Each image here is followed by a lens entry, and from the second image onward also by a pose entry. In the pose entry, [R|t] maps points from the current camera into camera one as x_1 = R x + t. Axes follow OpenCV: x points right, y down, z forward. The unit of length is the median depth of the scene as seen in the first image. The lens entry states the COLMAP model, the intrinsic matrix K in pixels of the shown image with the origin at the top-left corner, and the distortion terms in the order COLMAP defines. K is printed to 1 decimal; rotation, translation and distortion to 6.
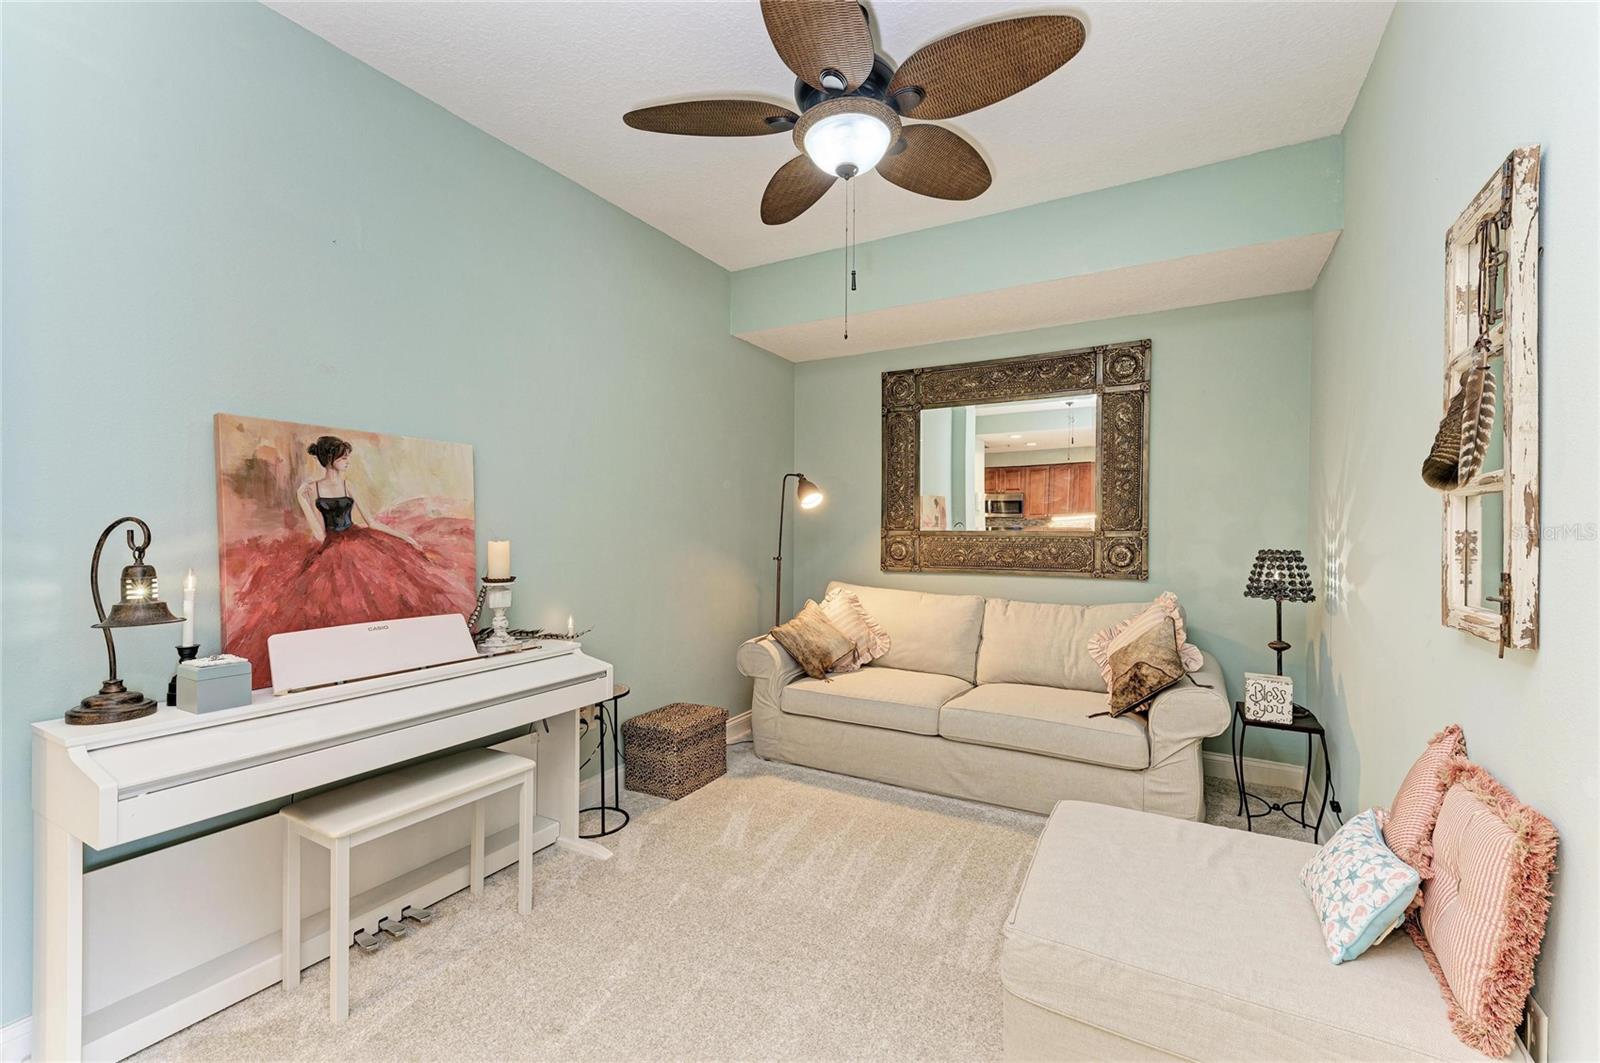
lens RADIAL K [[673.5, 0, 802.3], [0, 673.5, 532.0], [0, 0, 1]] dist [0.021273, -0.000246]
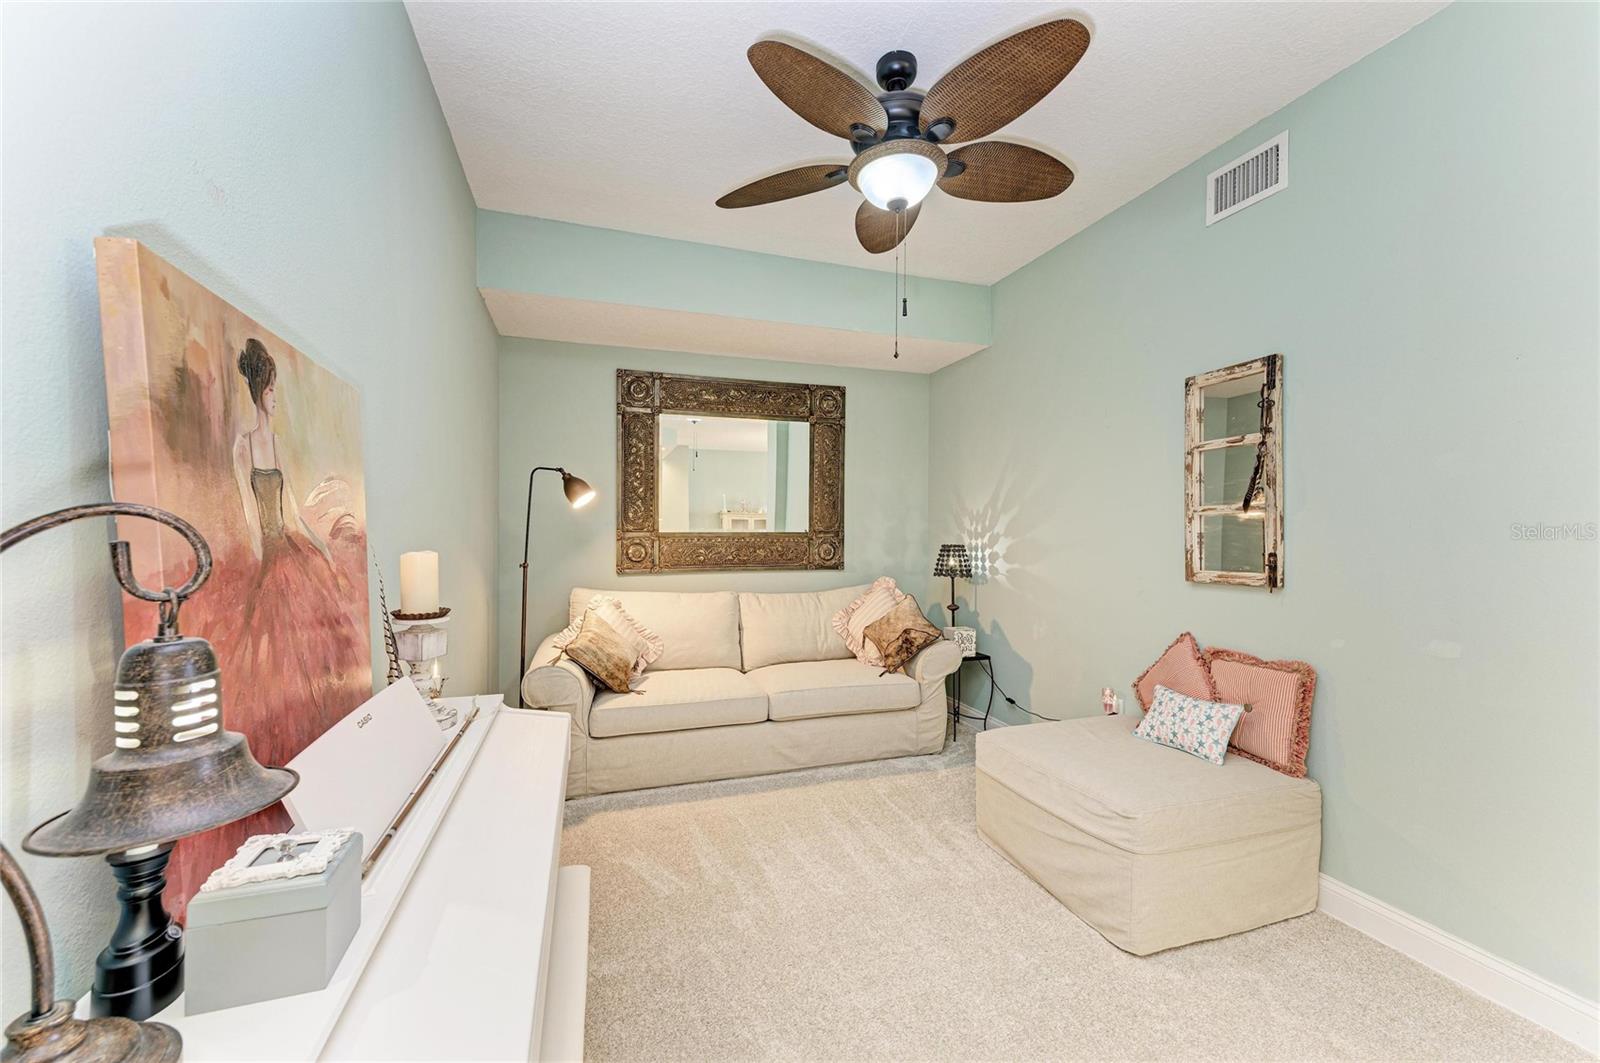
lens RADIAL K [[623.4, 0, 797.2], [0, 623.4, 533.3], [0, 0, 1]] dist [0.013954, 0.000247]
pose [[0.675582, -0.004503, 0.737271, -0.511562], [0.003371, 0.999990, 0.003018, -0.003825], [-0.737277, 0.000446, 0.675591, 0.283686]]
